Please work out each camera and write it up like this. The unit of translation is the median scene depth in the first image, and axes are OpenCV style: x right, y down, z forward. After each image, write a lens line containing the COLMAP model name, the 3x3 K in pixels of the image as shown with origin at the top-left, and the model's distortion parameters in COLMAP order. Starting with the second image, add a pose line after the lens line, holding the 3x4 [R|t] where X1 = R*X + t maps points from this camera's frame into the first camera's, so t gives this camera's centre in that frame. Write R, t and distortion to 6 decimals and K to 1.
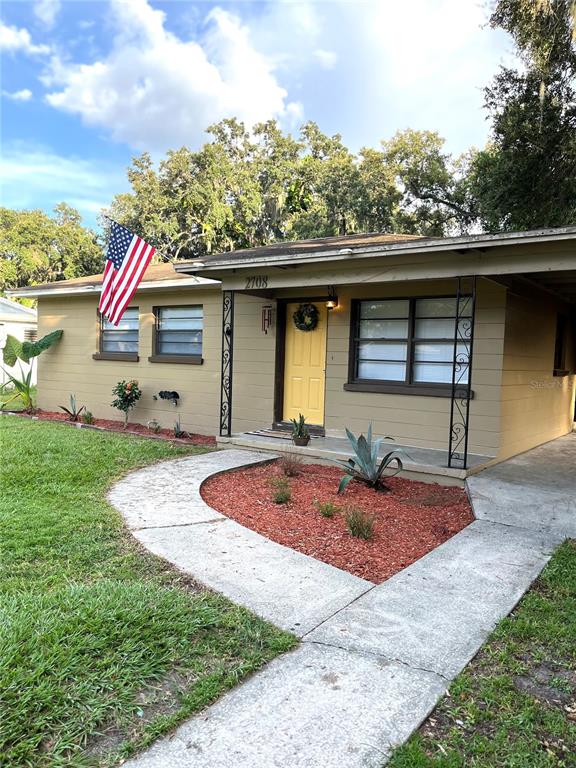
lens RADIAL K [[580.4, 0, 288.0], [0, 580.4, 384.0], [0, 0, 1]] dist [0.045086, 0.000598]
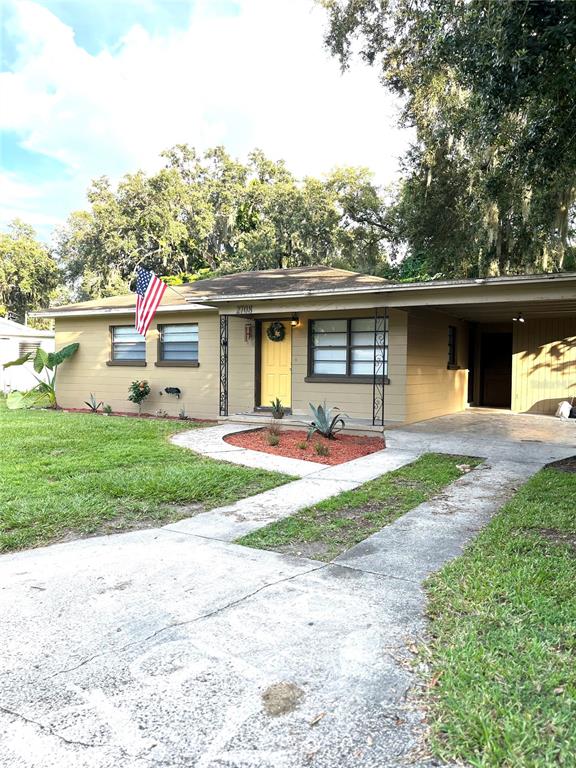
lens RADIAL K [[580.4, 0, 288.0], [0, 580.4, 384.0], [0, 0, 1]] dist [0.045086, 0.000598]
pose [[0.995284, -0.024256, 0.093918, -0.054443], [0.025248, 0.999637, -0.009382, 0.019030], [-0.093656, 0.011709, 0.995536, -0.295801]]
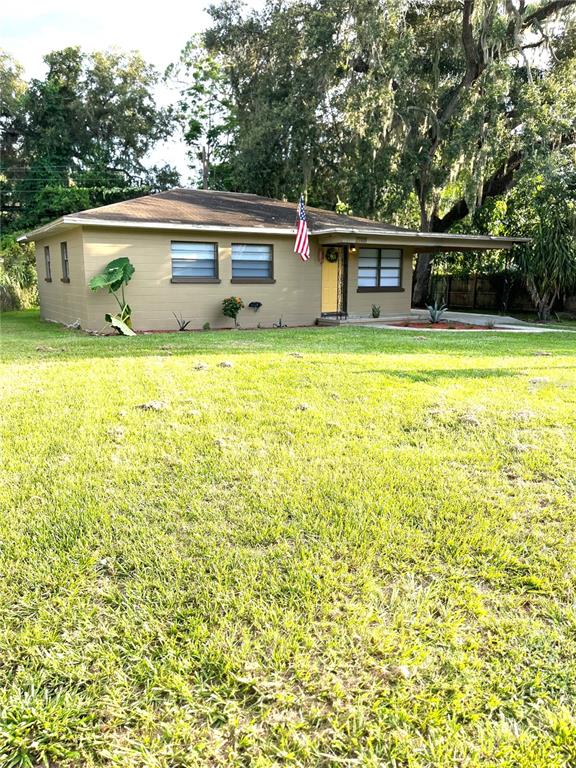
lens RADIAL K [[580.4, 0, 288.0], [0, 580.4, 384.0], [0, 0, 1]] dist [0.045086, 0.000598]
pose [[0.398148, -0.192628, 0.896868, -1.291376], [0.053226, 0.980908, 0.187049, -0.046713], [-0.915776, -0.026736, 0.400799, 0.257896]]
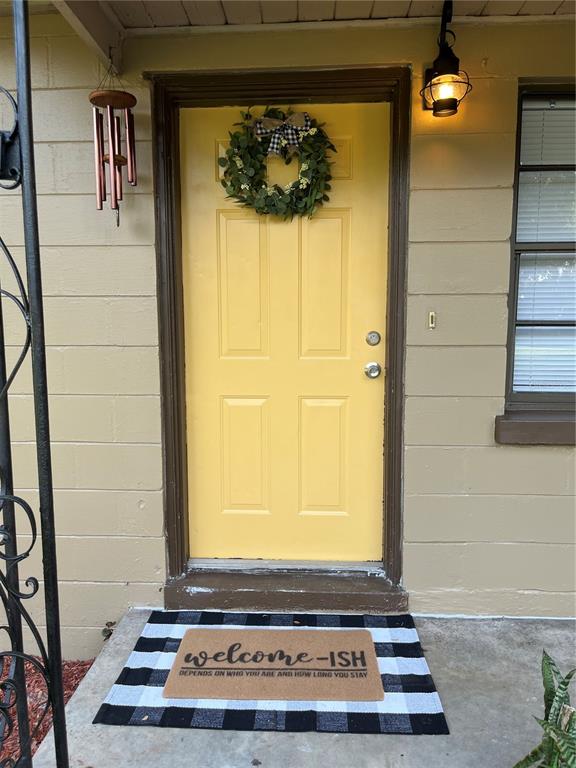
lens RADIAL K [[580.4, 0, 288.0], [0, 580.4, 384.0], [0, 0, 1]] dist [0.045086, 0.000598]
pose [[0.842096, -0.090202, 0.531731, -0.079151], [0.055435, 0.995169, 0.081027, -0.027632], [-0.536471, -0.038756, 0.843028, 0.555536]]
